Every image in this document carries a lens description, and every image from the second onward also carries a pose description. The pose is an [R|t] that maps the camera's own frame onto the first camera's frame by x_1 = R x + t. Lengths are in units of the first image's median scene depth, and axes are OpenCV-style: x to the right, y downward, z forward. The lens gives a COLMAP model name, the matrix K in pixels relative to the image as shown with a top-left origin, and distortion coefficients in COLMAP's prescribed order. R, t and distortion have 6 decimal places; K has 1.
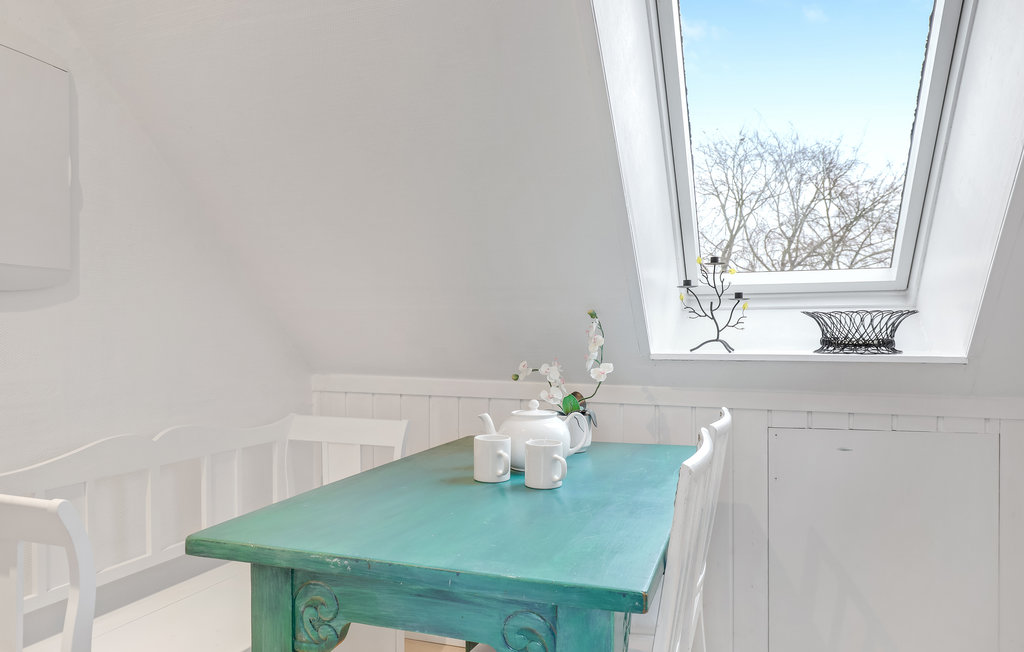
lens RADIAL K [[701.1, 0, 510.7], [0, 701.1, 329.4], [0, 0, 1]] dist [-0.005401, 0.000085]
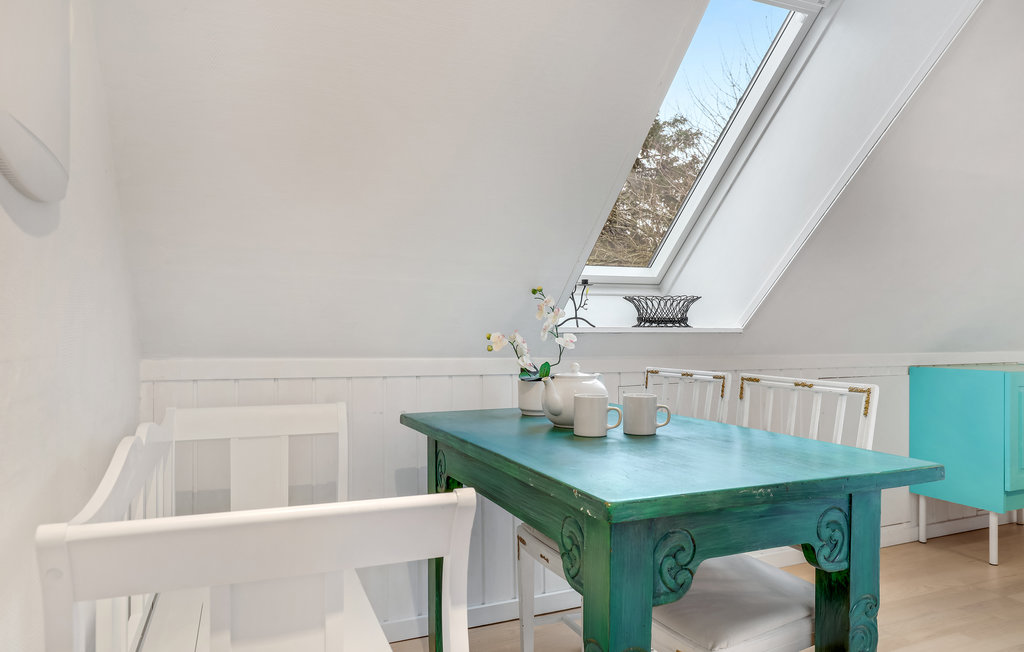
lens RADIAL K [[652.9, 0, 512.8], [0, 652.9, 326.6], [0, 0, 1]] dist [-0.004933, -0.001012]
pose [[0.749882, 0.005364, 0.661549, -0.582610], [0.000109, 0.999966, -0.008233, 0.043861], [-0.661571, 0.006246, 0.749856, 0.248539]]
